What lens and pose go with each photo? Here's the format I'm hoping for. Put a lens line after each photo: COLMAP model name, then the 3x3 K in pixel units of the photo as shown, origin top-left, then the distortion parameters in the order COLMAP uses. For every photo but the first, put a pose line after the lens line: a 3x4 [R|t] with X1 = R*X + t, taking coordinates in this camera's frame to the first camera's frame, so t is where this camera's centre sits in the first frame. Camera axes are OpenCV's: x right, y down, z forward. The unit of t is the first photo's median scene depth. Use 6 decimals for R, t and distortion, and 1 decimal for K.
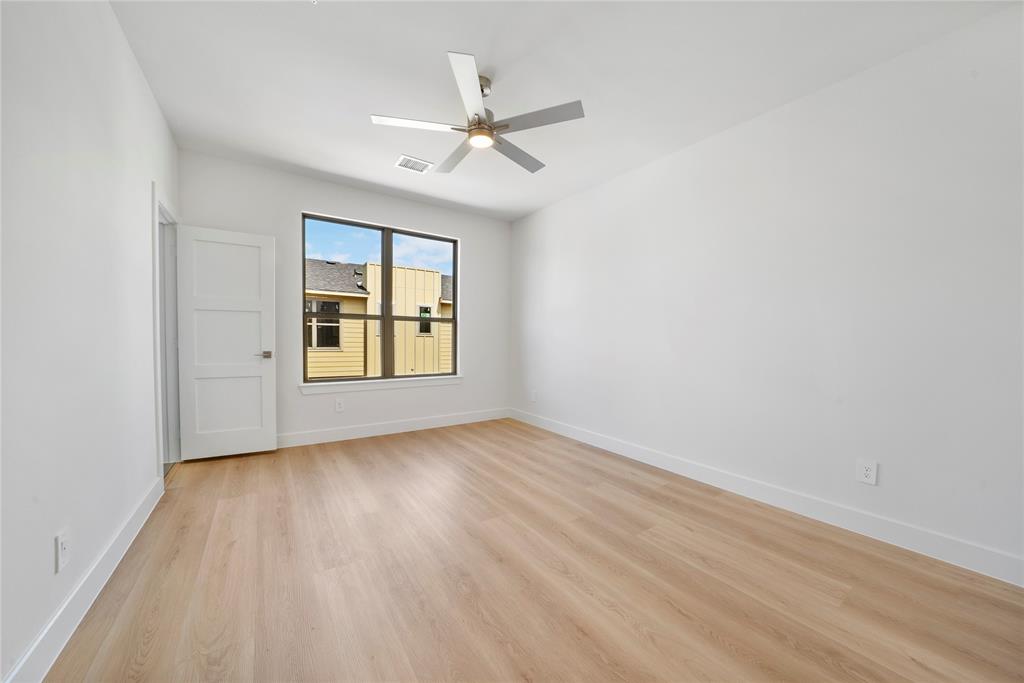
lens RADIAL K [[358.8, 0, 511.4], [0, 358.8, 350.0], [0, 0, 1]] dist [-0.025888, 0.005005]
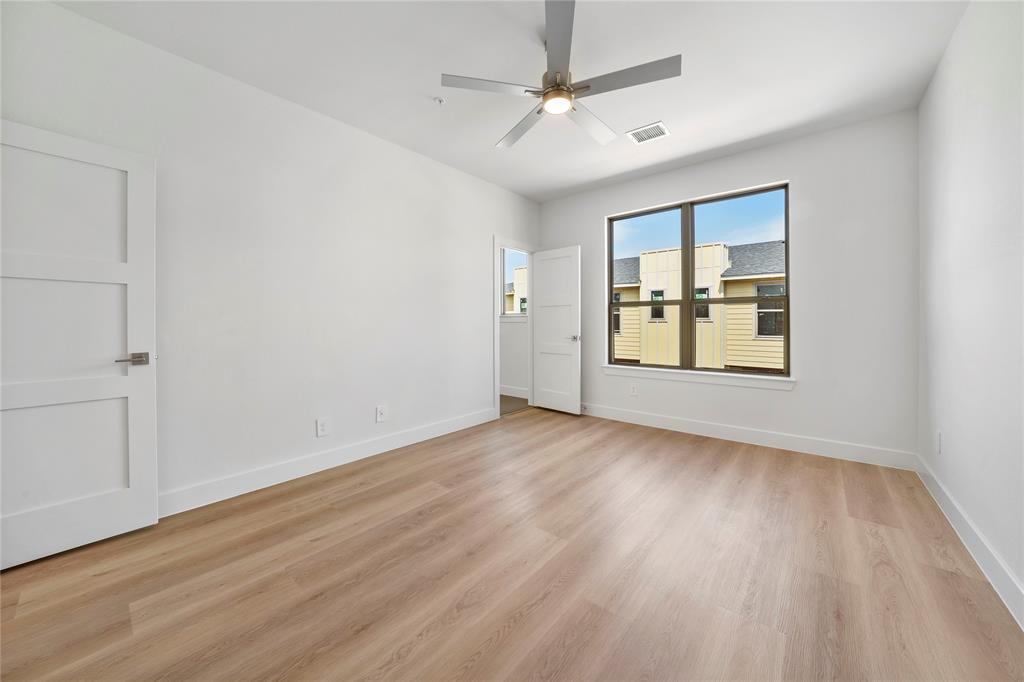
lens RADIAL K [[358.8, 0, 529.0], [0, 358.8, 328.5], [0, 0, 1]] dist [-0.025888, 0.005005]
pose [[0.288759, -0.000196, -0.957402, 0.466625], [-0.025180, 0.999653, -0.007799, -0.008479], [0.957071, 0.026359, 0.288654, 0.426351]]
